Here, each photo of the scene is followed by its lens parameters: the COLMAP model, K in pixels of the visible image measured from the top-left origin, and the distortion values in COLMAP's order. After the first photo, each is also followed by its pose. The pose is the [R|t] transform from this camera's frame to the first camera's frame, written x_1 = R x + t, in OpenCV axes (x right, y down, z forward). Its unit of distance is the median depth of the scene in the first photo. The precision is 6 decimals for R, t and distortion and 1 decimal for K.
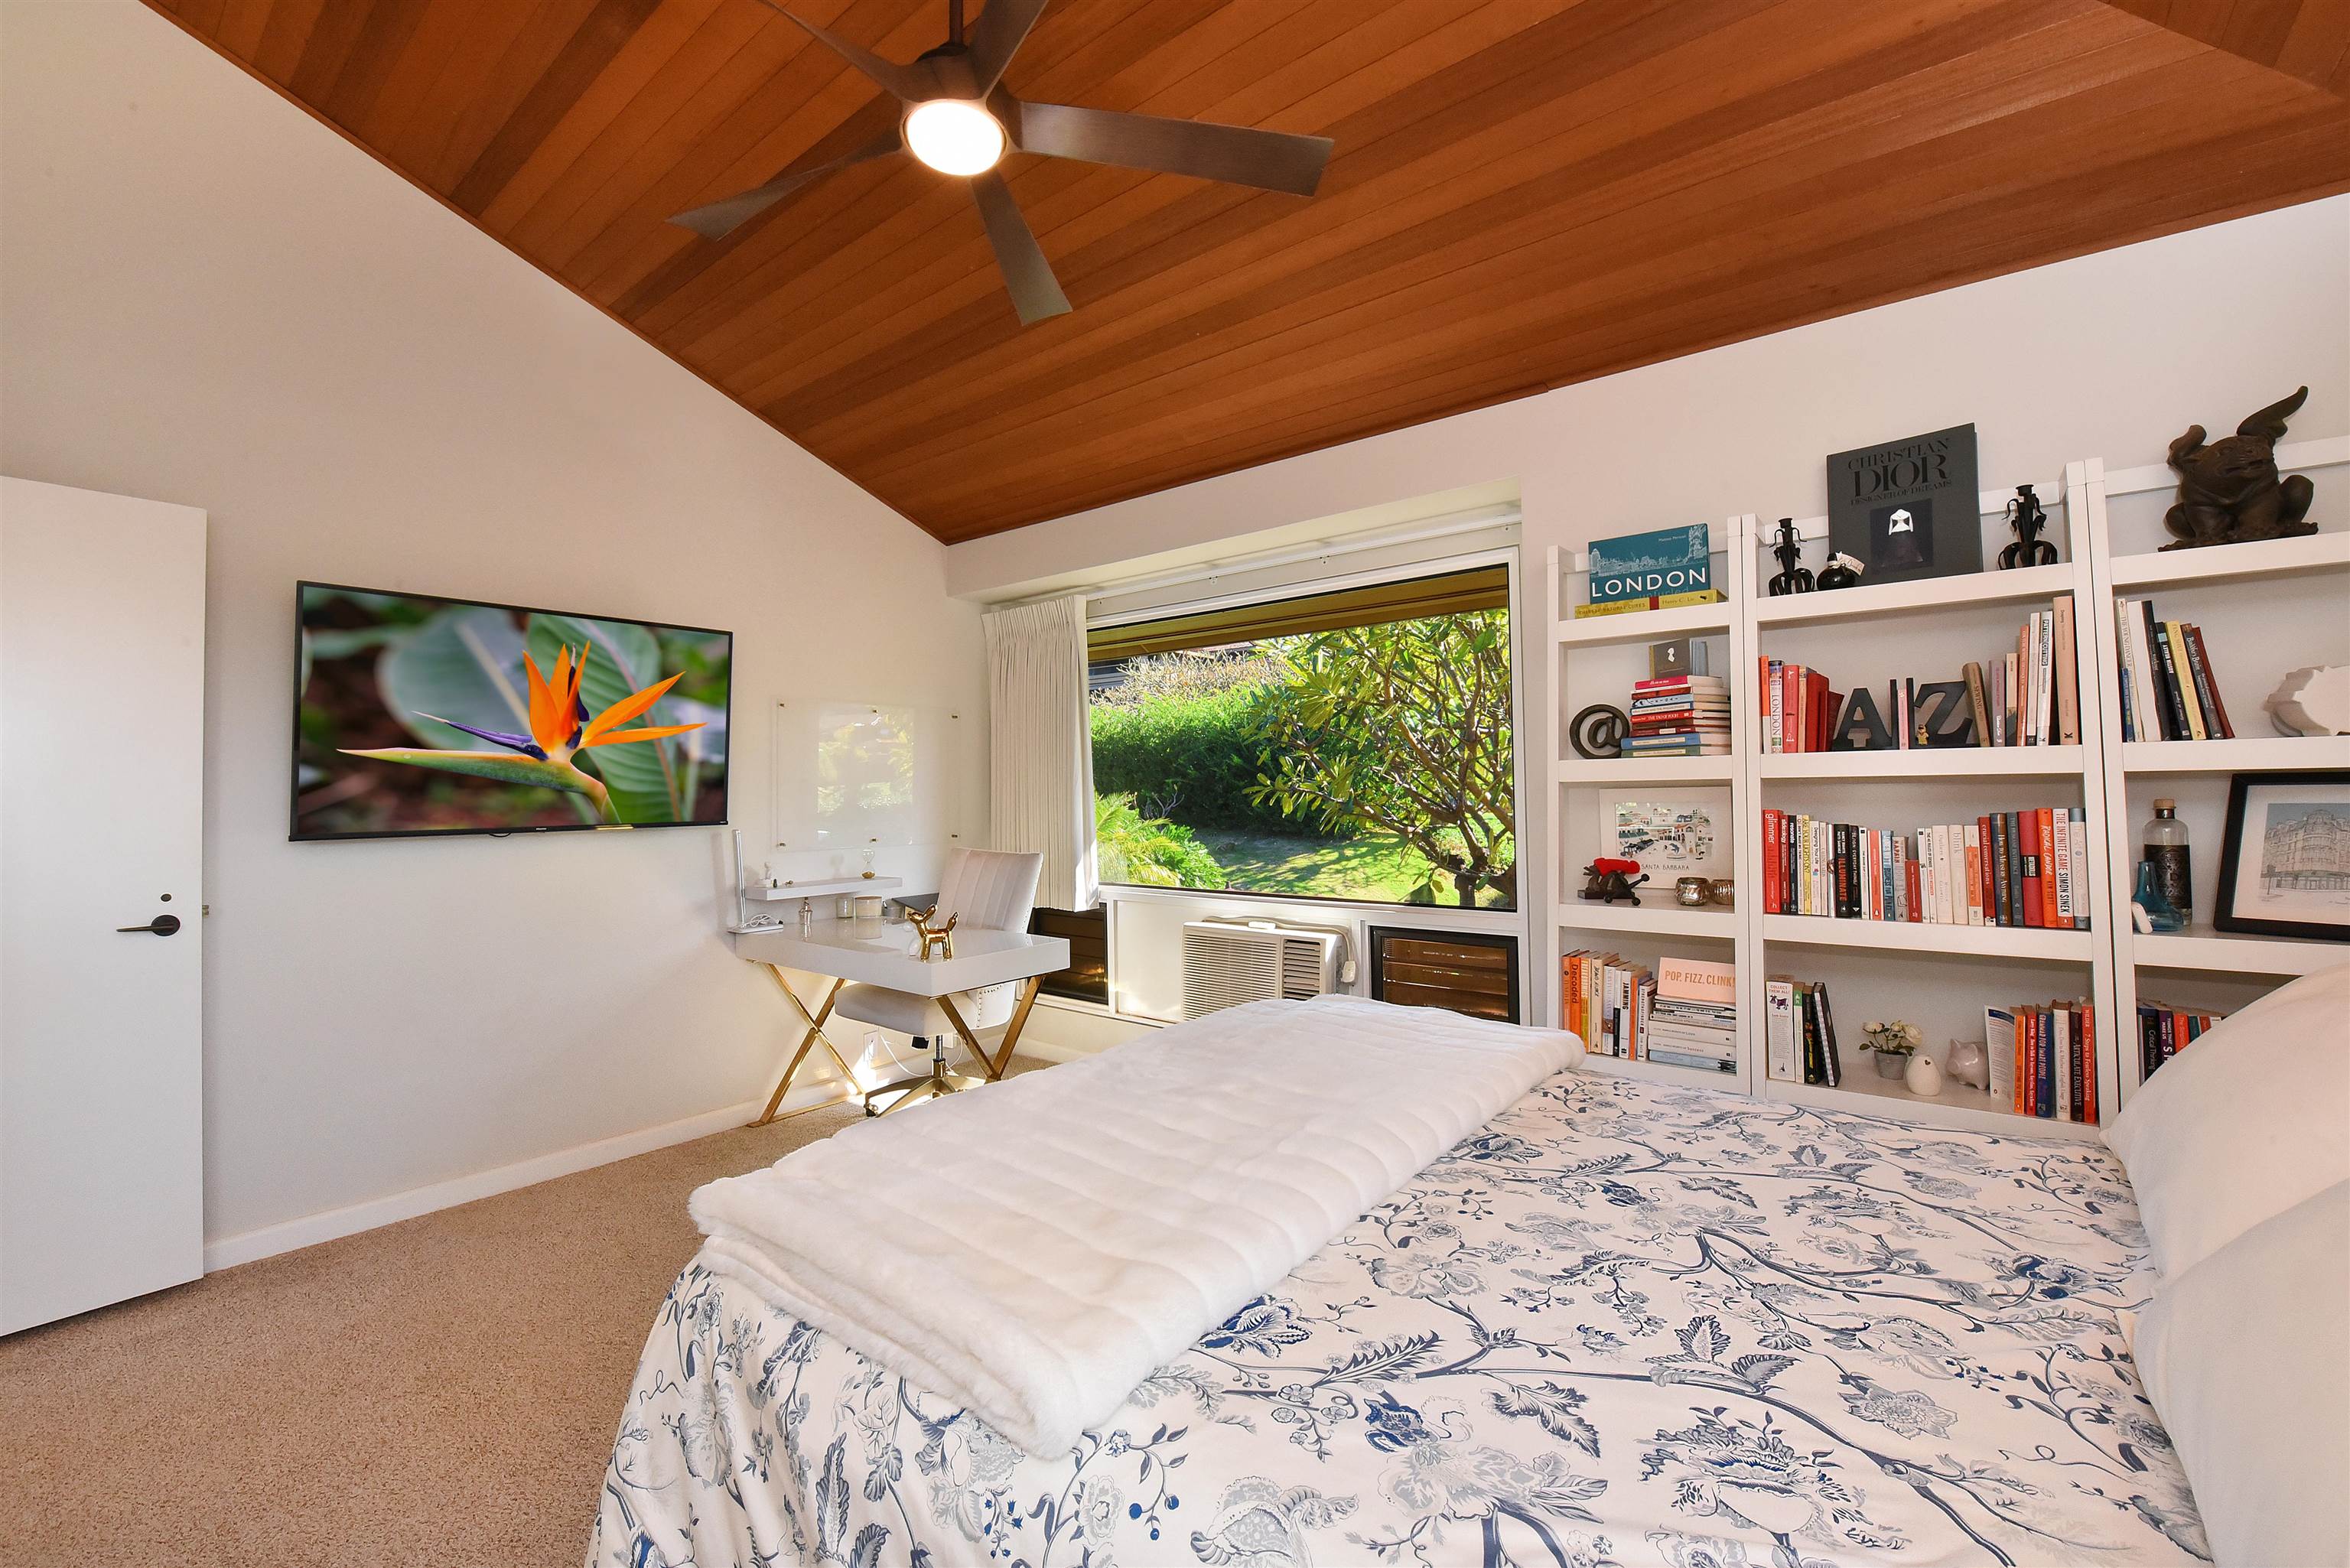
lens RADIAL K [[978.9, 0, 1165.4], [0, 978.9, 771.1], [0, 0, 1]] dist [-0.004511, -0.001634]
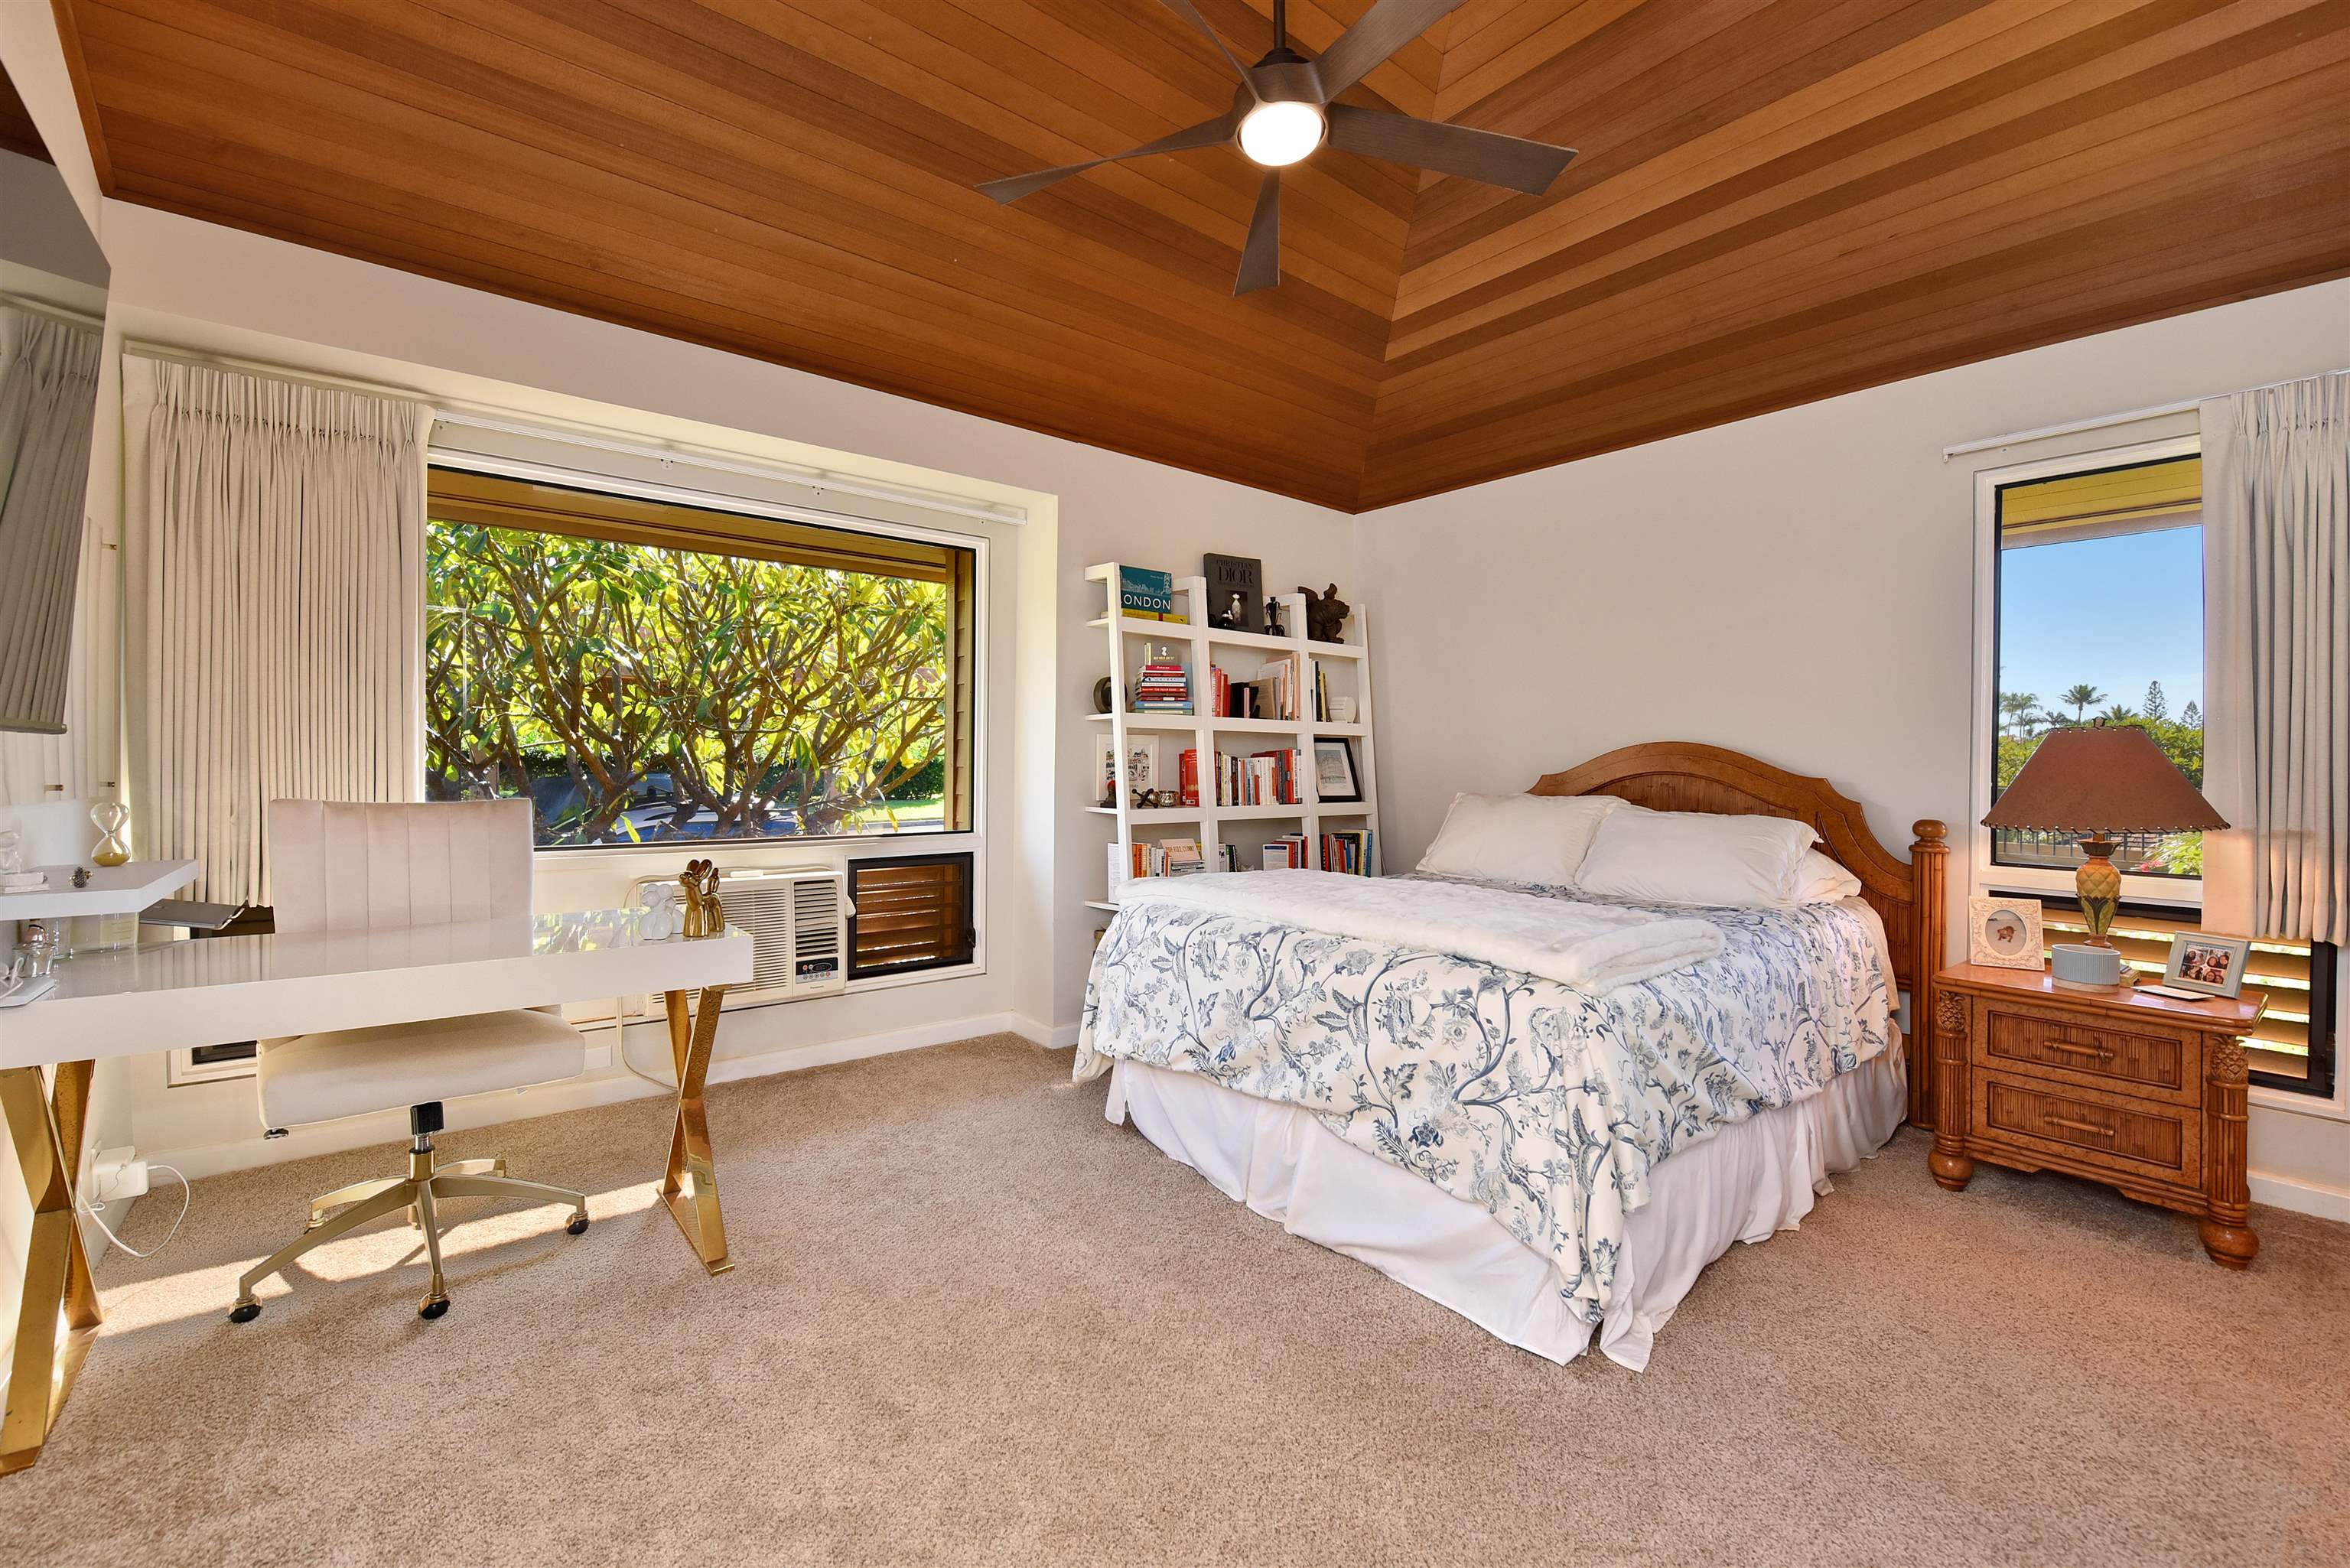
lens RADIAL K [[978.9, 0, 1165.3], [0, 978.9, 772.9], [0, 0, 1]] dist [-0.004511, -0.001634]
pose [[0.206433, 0.006239, 0.978441, -1.166566], [-0.028665, 0.999589, -0.000326, 0.090001], [-0.978041, -0.027980, 0.206527, 0.737495]]
